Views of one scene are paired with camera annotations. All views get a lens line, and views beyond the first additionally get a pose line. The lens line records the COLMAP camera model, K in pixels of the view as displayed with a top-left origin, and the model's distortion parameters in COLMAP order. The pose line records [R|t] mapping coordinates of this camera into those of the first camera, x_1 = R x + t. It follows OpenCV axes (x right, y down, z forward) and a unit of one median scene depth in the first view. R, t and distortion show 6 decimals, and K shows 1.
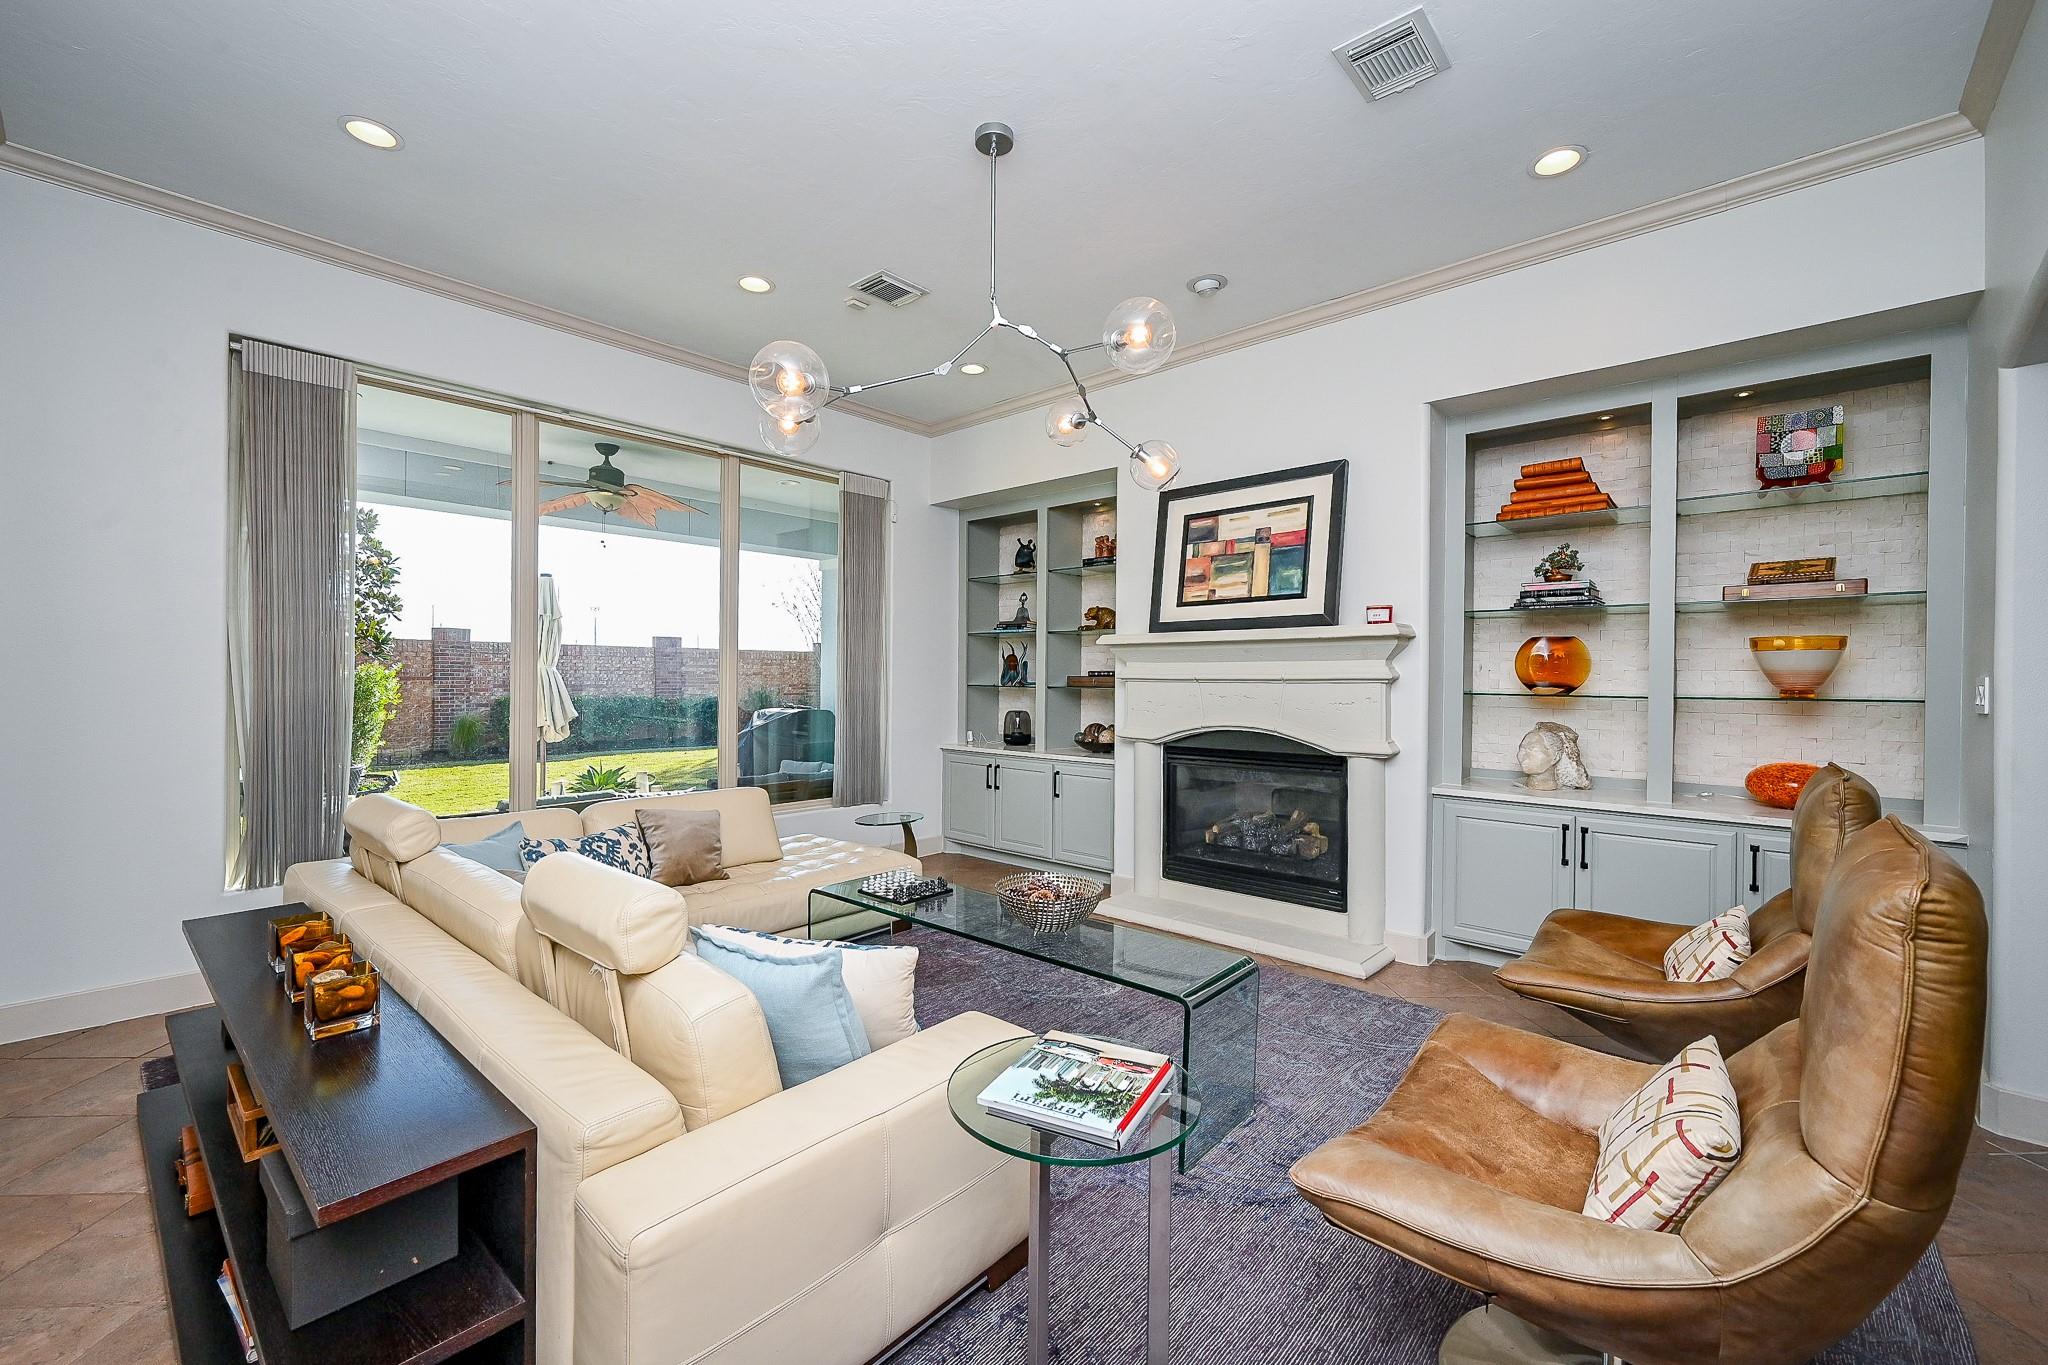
lens RADIAL K [[827.5, 0, 1024.1], [0, 827.5, 686.4], [0, 0, 1]] dist [-0.004071, 0.000327]
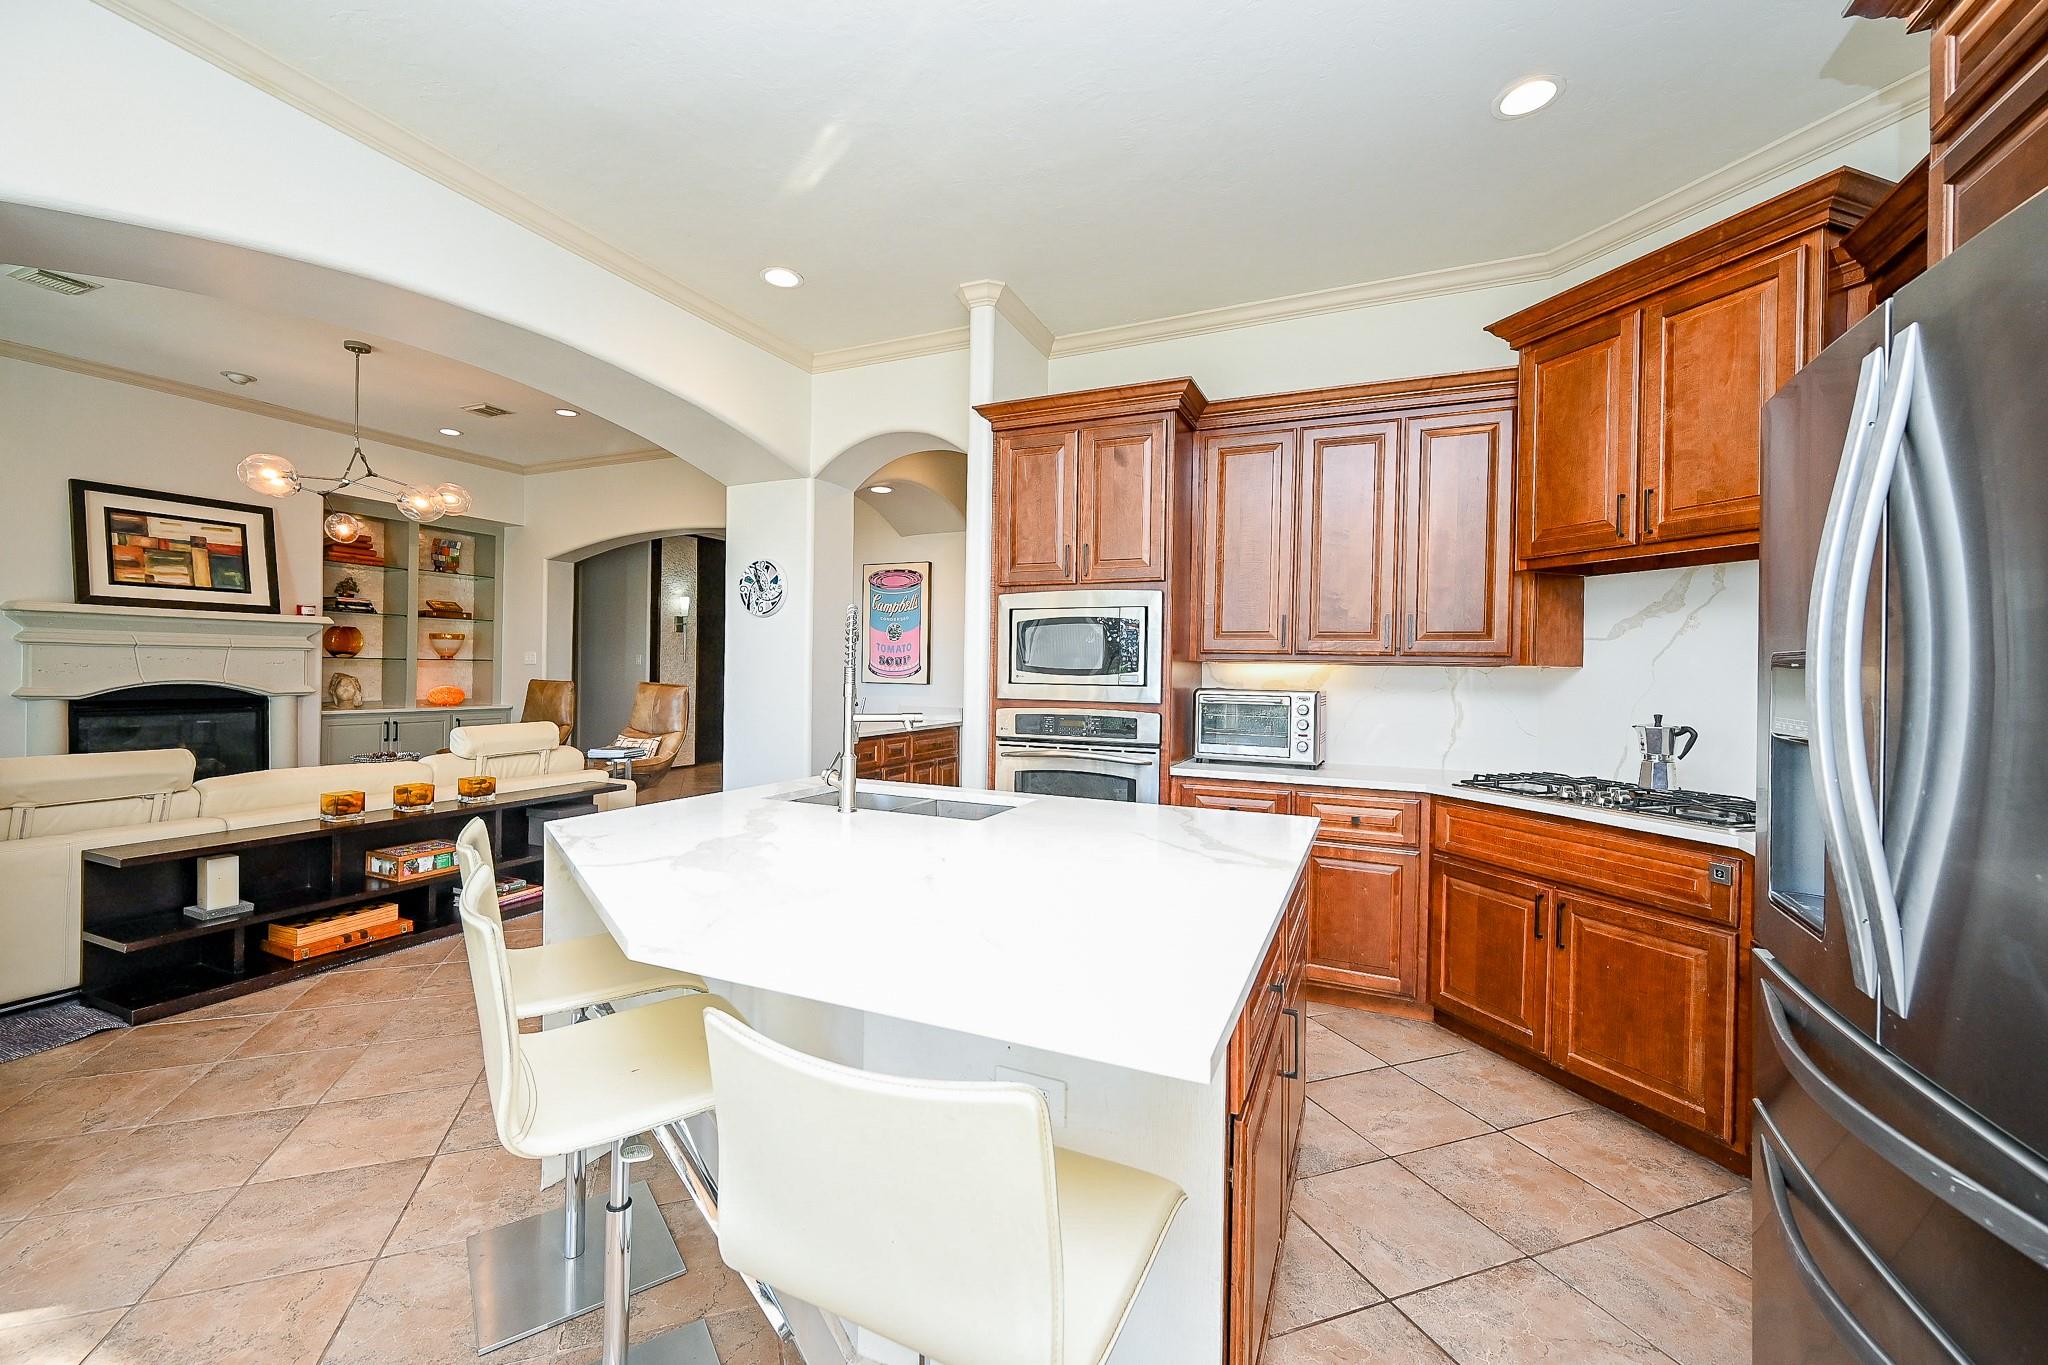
lens RADIAL K [[827.5, 0, 1020.6], [0, 827.5, 676.1], [0, 0, 1]] dist [-0.004071, 0.000327]
pose [[-0.300860, -0.013749, 0.953569, -1.405166], [-0.002636, 0.999904, 0.013586, 0.017889], [-0.953665, 0.001574, -0.300868, 0.106328]]
